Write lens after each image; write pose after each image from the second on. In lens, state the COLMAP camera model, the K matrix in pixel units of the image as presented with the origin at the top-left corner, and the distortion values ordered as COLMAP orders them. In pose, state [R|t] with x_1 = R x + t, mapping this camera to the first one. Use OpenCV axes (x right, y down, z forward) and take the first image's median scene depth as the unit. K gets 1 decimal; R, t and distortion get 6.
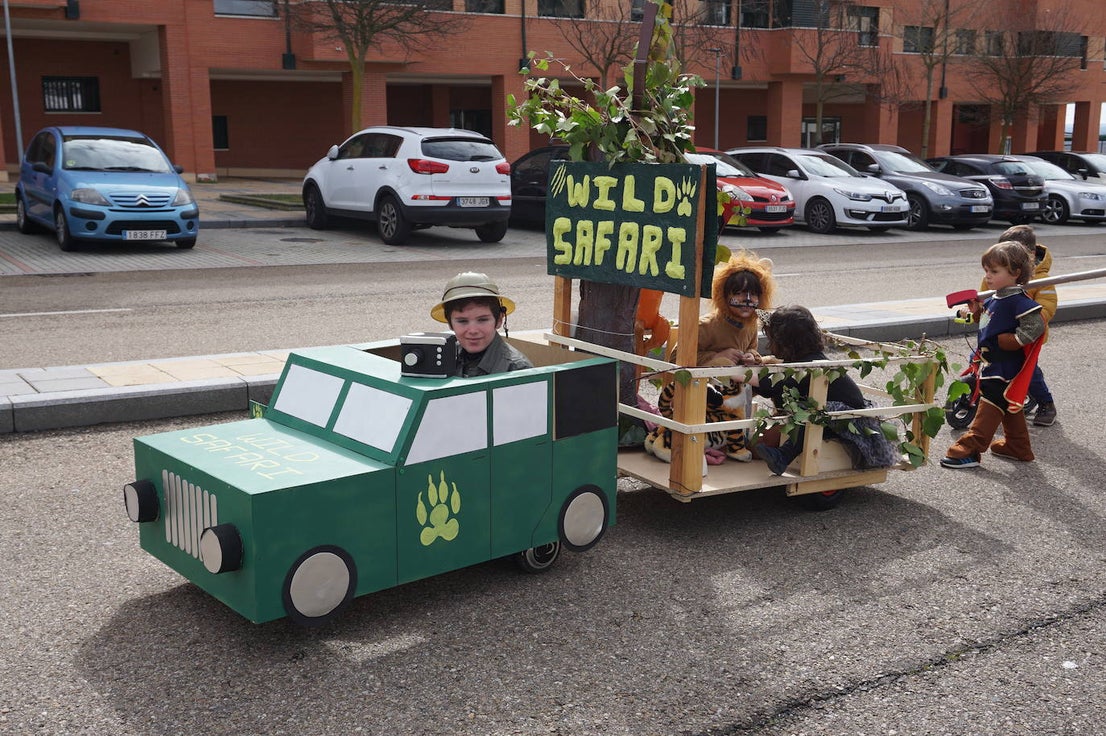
lens RADIAL K [[1172.1, 0, 553.0], [0, 1172.1, 368.0], [0, 0, 1]] dist [0.010577, 0.019217]
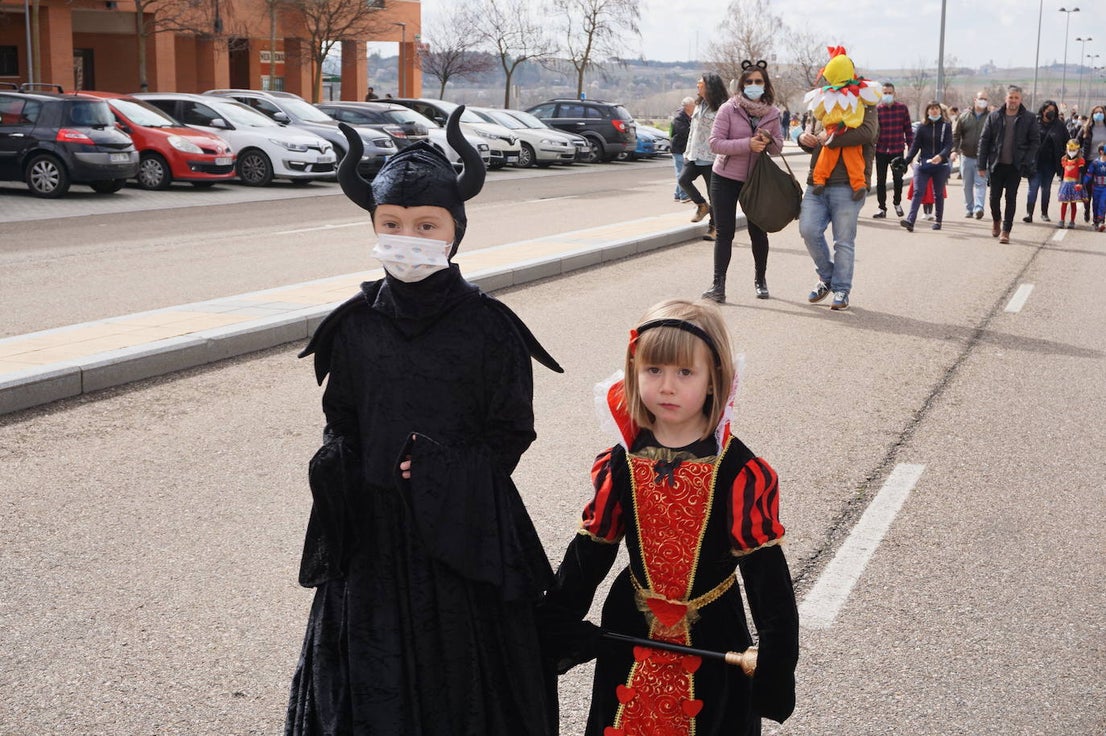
lens RADIAL K [[1516.0, 0, 553.0], [0, 1516.0, 368.0], [0, 0, 1]] dist [0.009730, 0.017655]
pose [[0.817167, -0.093655, 0.568741, -0.282482], [0.092494, 0.995231, 0.030990, 0.014297], [-0.568931, 0.027281, 0.821932, -0.131908]]
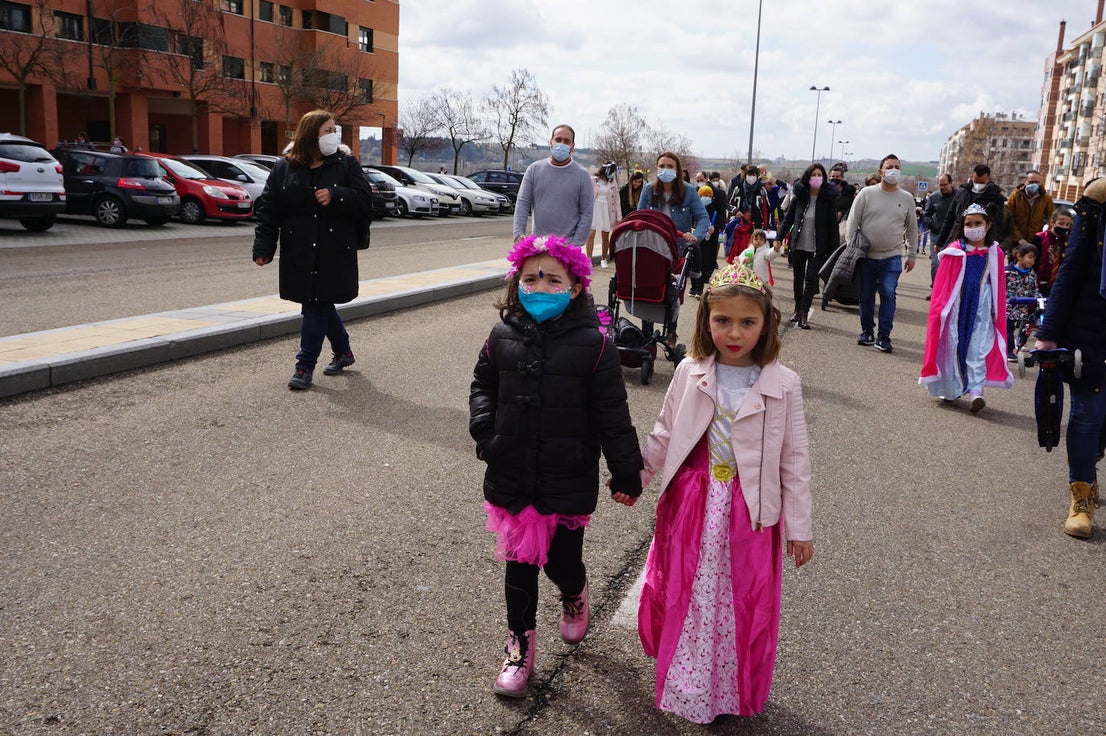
lens RADIAL K [[1015.9, 0, 553.0], [0, 1015.9, 368.0], [0, 0, 1]] dist [-0.014734, 0.033184]
pose [[0.781274, -0.087906, 0.617967, -0.242156], [0.071689, 0.996119, 0.051064, 0.011749], [-0.620058, 0.004406, 0.784544, -0.096306]]
